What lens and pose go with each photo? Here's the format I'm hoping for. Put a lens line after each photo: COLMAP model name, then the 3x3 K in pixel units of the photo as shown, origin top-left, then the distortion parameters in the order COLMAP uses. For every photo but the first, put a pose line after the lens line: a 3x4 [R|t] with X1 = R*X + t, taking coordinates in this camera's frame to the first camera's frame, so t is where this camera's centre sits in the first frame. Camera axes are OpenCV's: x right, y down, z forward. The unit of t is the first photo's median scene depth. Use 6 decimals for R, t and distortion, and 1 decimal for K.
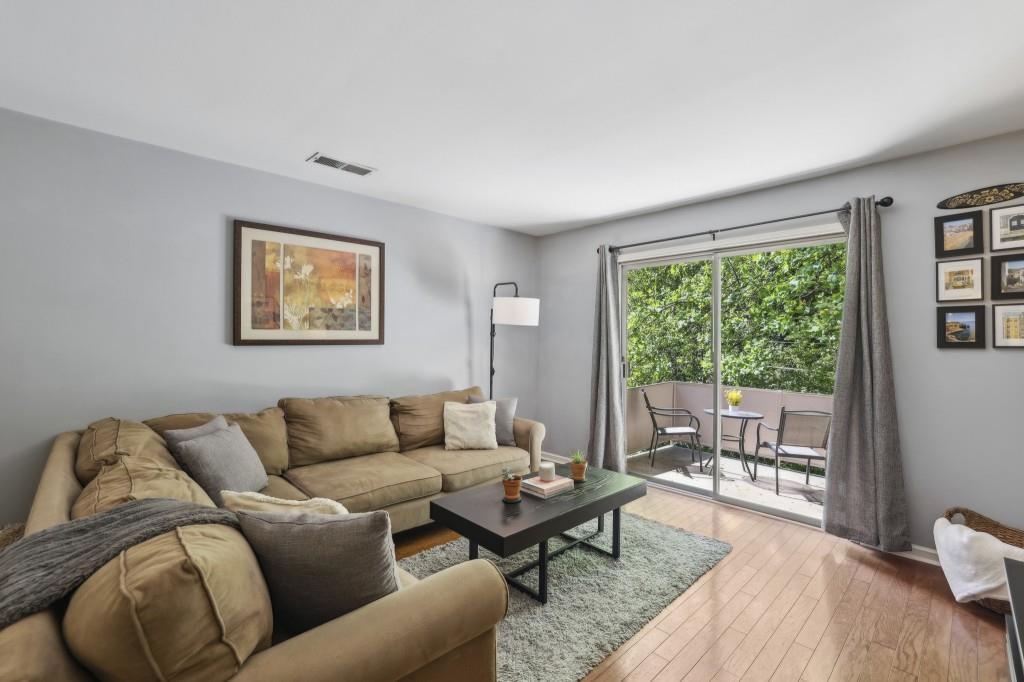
lens RADIAL K [[436.0, 0, 508.8], [0, 436.0, 341.2], [0, 0, 1]] dist [-0.042904, 0.014577]
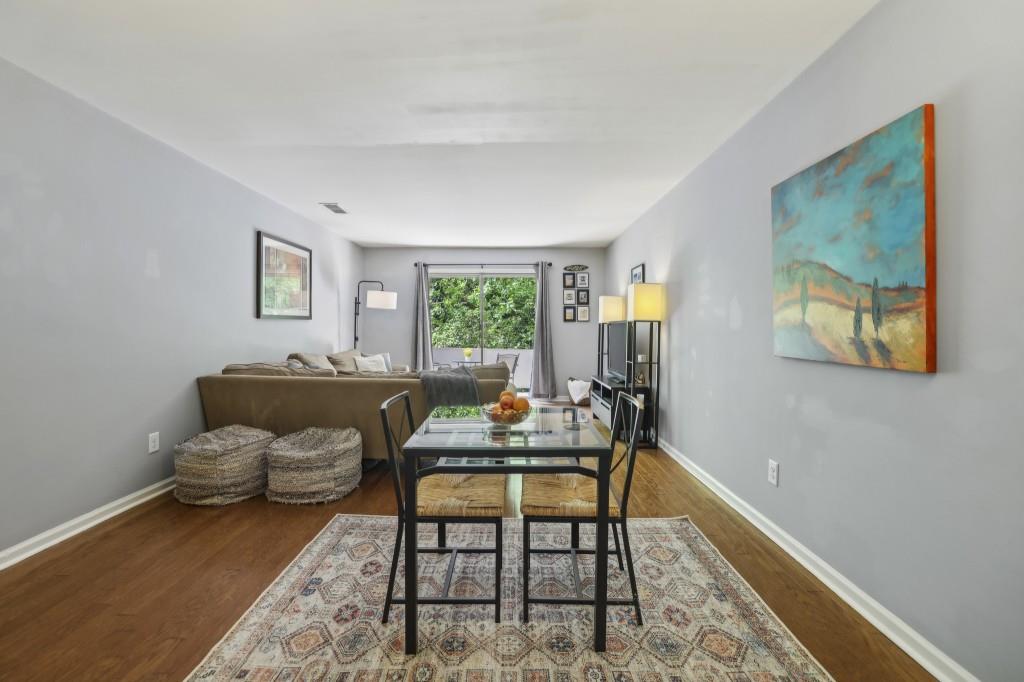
lens RADIAL K [[445.2, 0, 506.6], [0, 445.2, 323.7], [0, 0, 1]] dist [-0.002004, 0.000085]
pose [[0.695174, 0.000543, 0.718842, -1.024177], [0.001713, 0.999996, -0.002413, 0.029263], [-0.718840, 0.002909, 0.695170, -0.568978]]
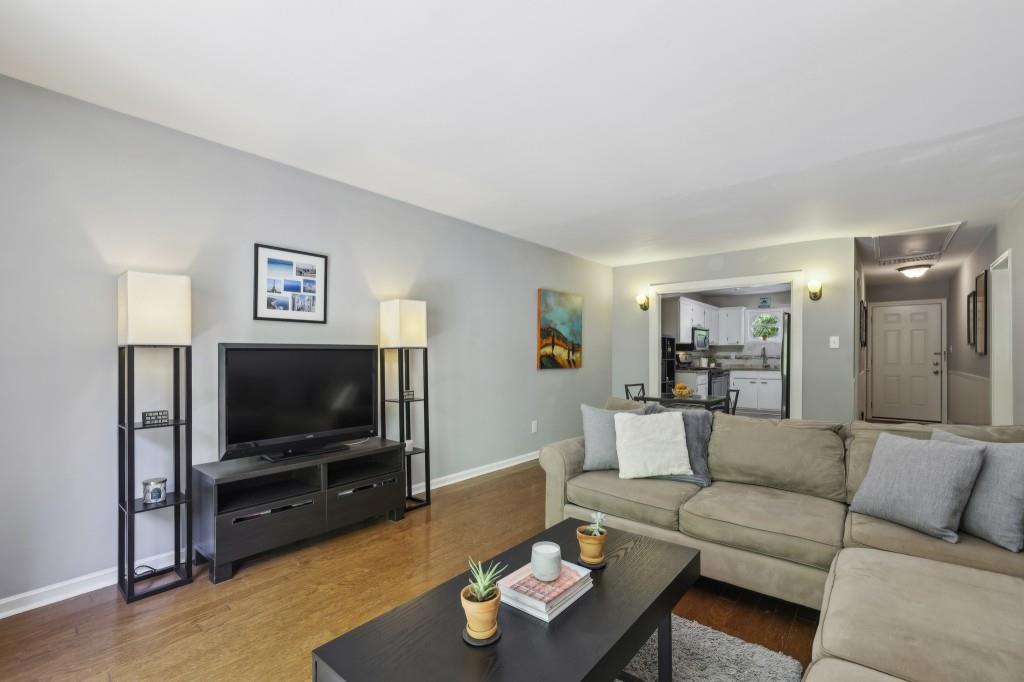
lens RADIAL K [[450.4, 0, 510.8], [0, 450.4, 348.4], [0, 0, 1]] dist [-0.002431, 0.000299]
pose [[-0.991722, -0.006046, -0.128263, 0.157296], [-0.003937, 0.999853, -0.016687, 0.035843], [0.128345, -0.016044, -0.991600, 1.232393]]
